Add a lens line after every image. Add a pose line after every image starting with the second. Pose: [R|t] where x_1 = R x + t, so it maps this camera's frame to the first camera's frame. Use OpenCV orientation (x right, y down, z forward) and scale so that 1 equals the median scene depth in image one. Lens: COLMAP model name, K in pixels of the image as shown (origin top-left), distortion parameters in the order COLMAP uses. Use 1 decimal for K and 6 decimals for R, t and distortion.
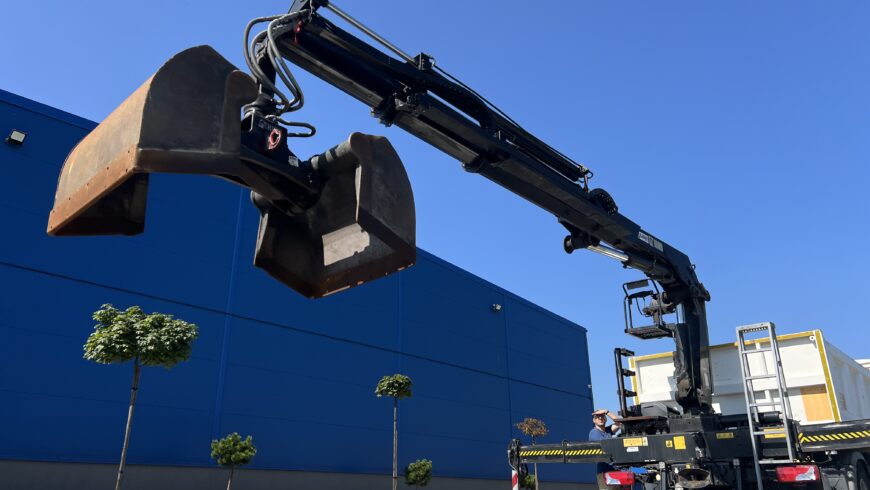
lens RADIAL K [[664.1, 0, 435.0], [0, 664.1, 245.0], [0, 0, 1]] dist [0.109659, -0.156357]
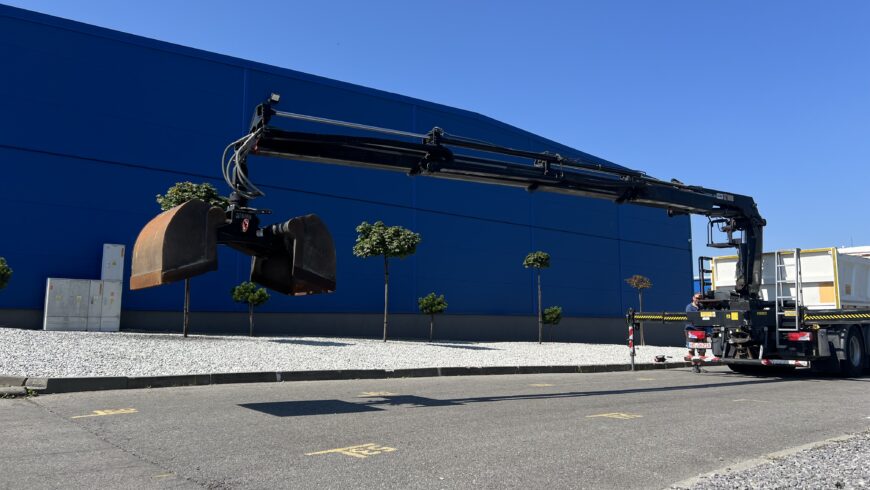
lens RADIAL K [[664.1, 0, 435.0], [0, 664.1, 245.0], [0, 0, 1]] dist [0.109659, -0.156357]
pose [[0.988922, -0.011367, -0.147999, -0.113692], [0.048009, 0.967965, 0.246451, -0.294051], [0.140456, -0.250826, 0.957788, -0.603072]]
